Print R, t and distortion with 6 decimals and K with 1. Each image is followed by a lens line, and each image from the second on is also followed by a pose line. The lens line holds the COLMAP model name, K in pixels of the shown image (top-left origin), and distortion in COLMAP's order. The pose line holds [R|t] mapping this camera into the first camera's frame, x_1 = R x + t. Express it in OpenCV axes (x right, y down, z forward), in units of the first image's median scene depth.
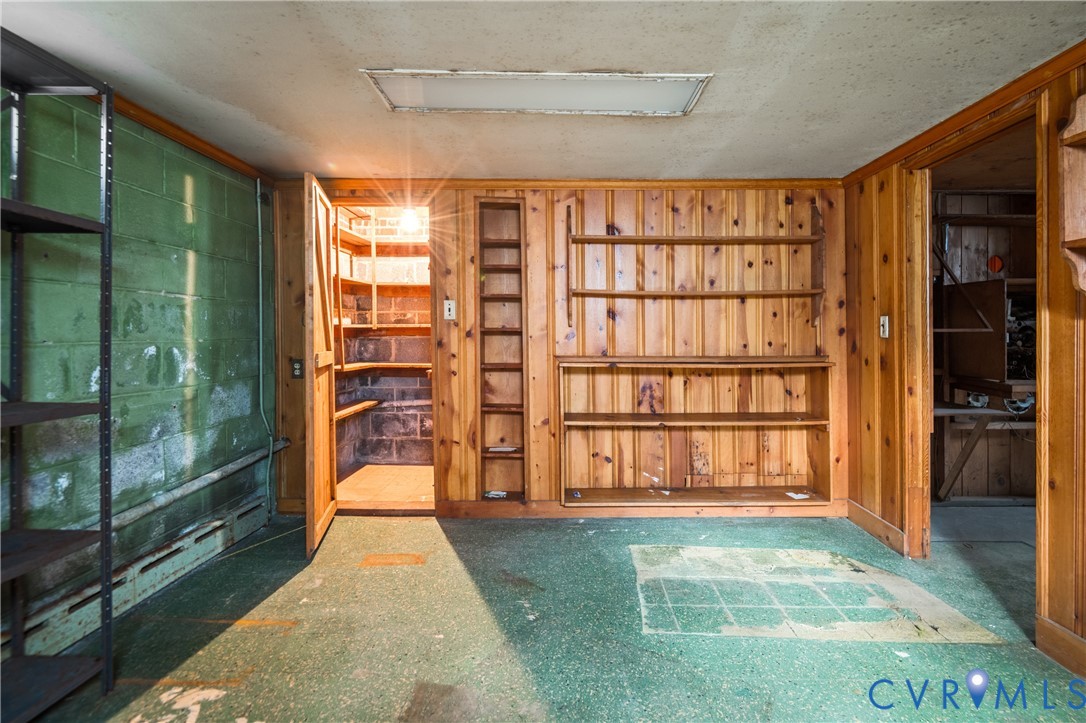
lens RADIAL K [[506.0, 0, 546.1], [0, 506.0, 348.5], [0, 0, 1]] dist [-0.003944, -0.000472]
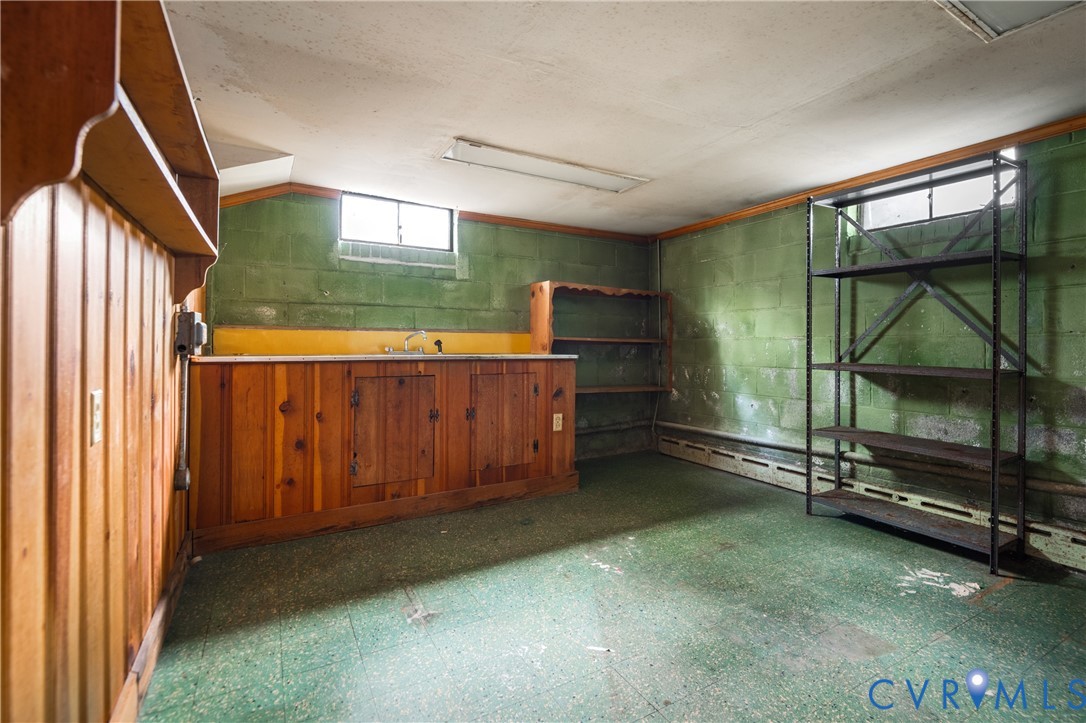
lens RADIAL K [[506.0, 0, 546.1], [0, 506.0, 348.5], [0, 0, 1]] dist [-0.003944, -0.000472]
pose [[-0.875111, -0.000148, -0.483923, 0.890077], [-0.004937, 0.999951, 0.008623, 0.026012], [0.483898, 0.009935, -0.875068, 1.524433]]
